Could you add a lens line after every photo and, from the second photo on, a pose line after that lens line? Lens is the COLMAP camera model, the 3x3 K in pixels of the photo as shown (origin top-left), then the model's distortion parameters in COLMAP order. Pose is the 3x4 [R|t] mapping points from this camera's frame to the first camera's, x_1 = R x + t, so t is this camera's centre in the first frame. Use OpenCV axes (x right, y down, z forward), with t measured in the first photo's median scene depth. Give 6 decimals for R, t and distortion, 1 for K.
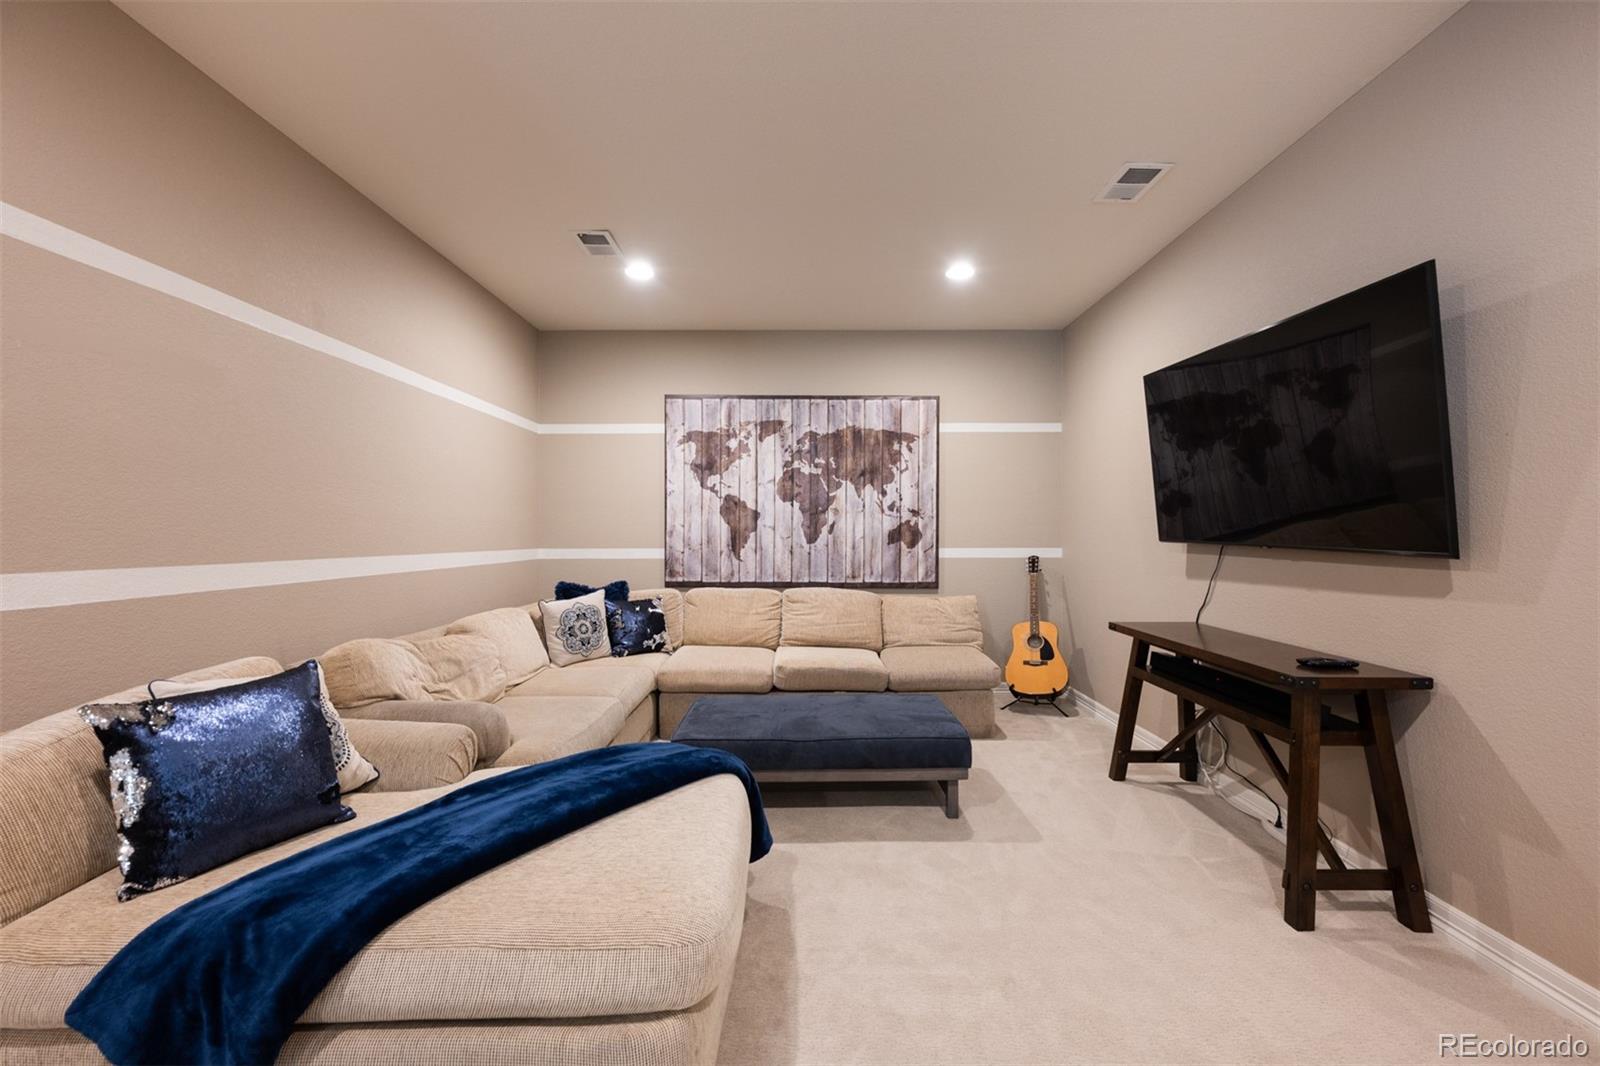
lens RADIAL K [[654.8, 0, 800.0], [0, 654.8, 533.0], [0, 0, 1]] dist [-0.001318, -0.000505]
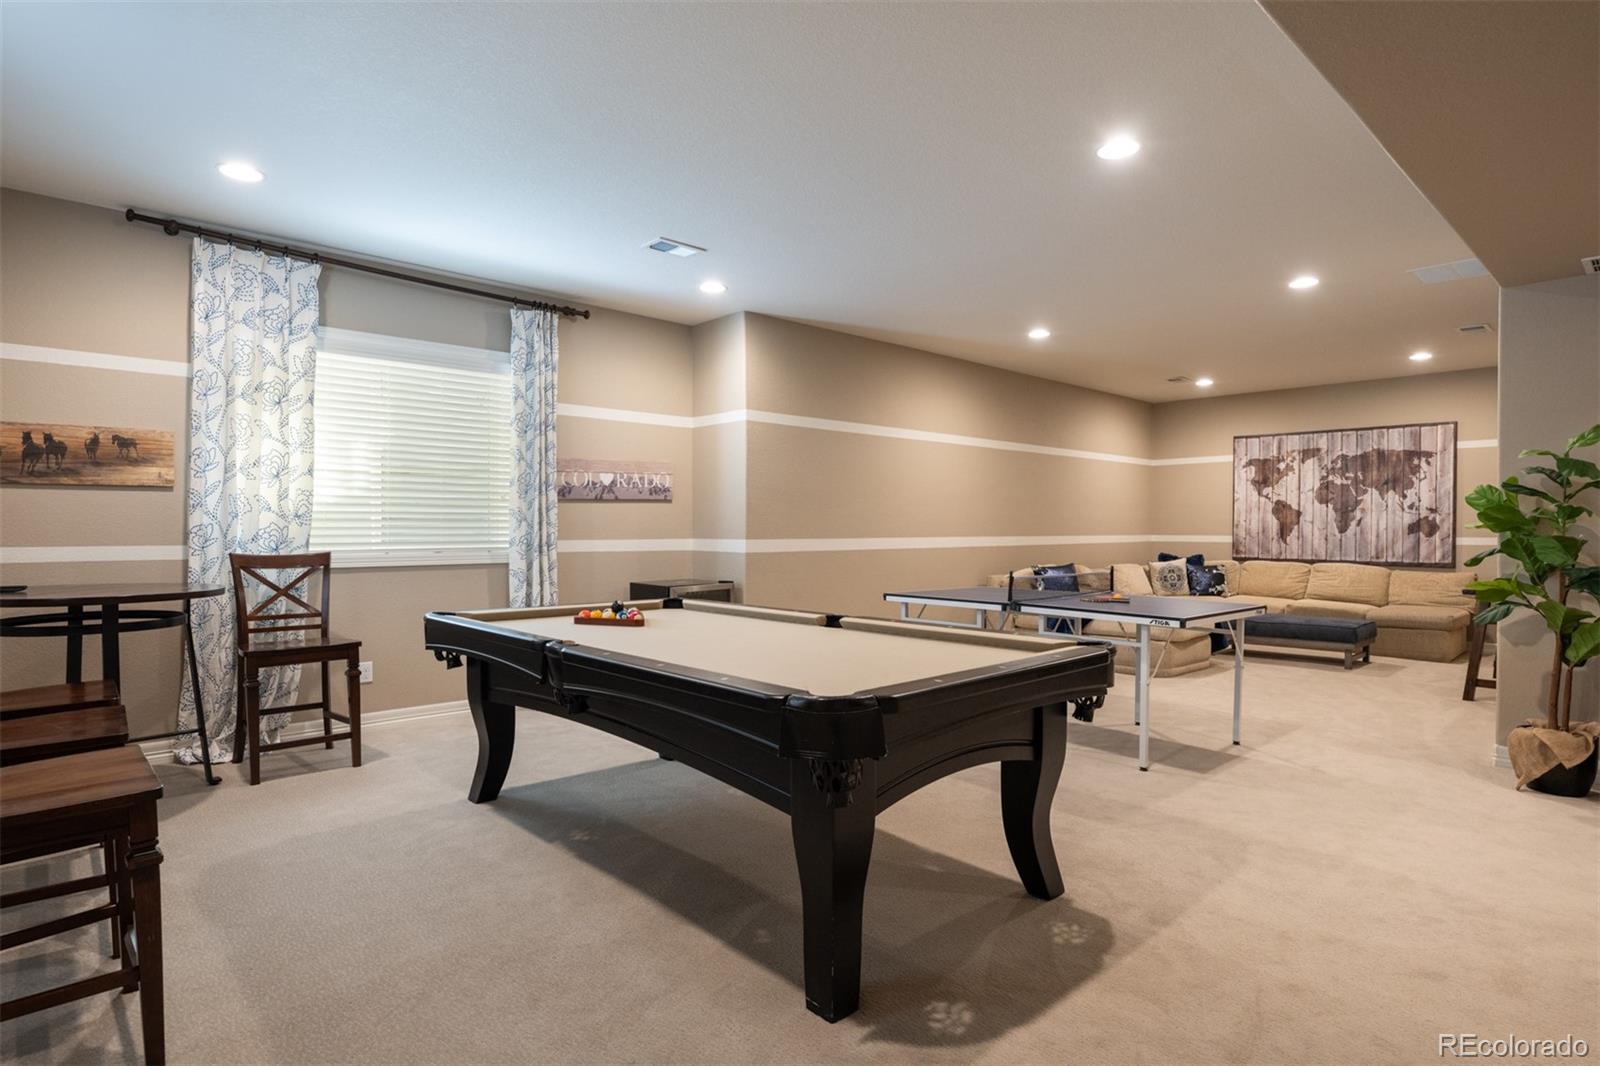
lens RADIAL K [[832.7, 0, 800.0], [0, 832.7, 533.0], [0, 0, 1]] dist [0.002689, 0.000512]
pose [[0.682088, 0.007180, -0.731235, 0.538933], [0.001068, 0.999941, 0.010815, -0.005071], [0.731270, -0.008158, 0.682040, -1.100208]]
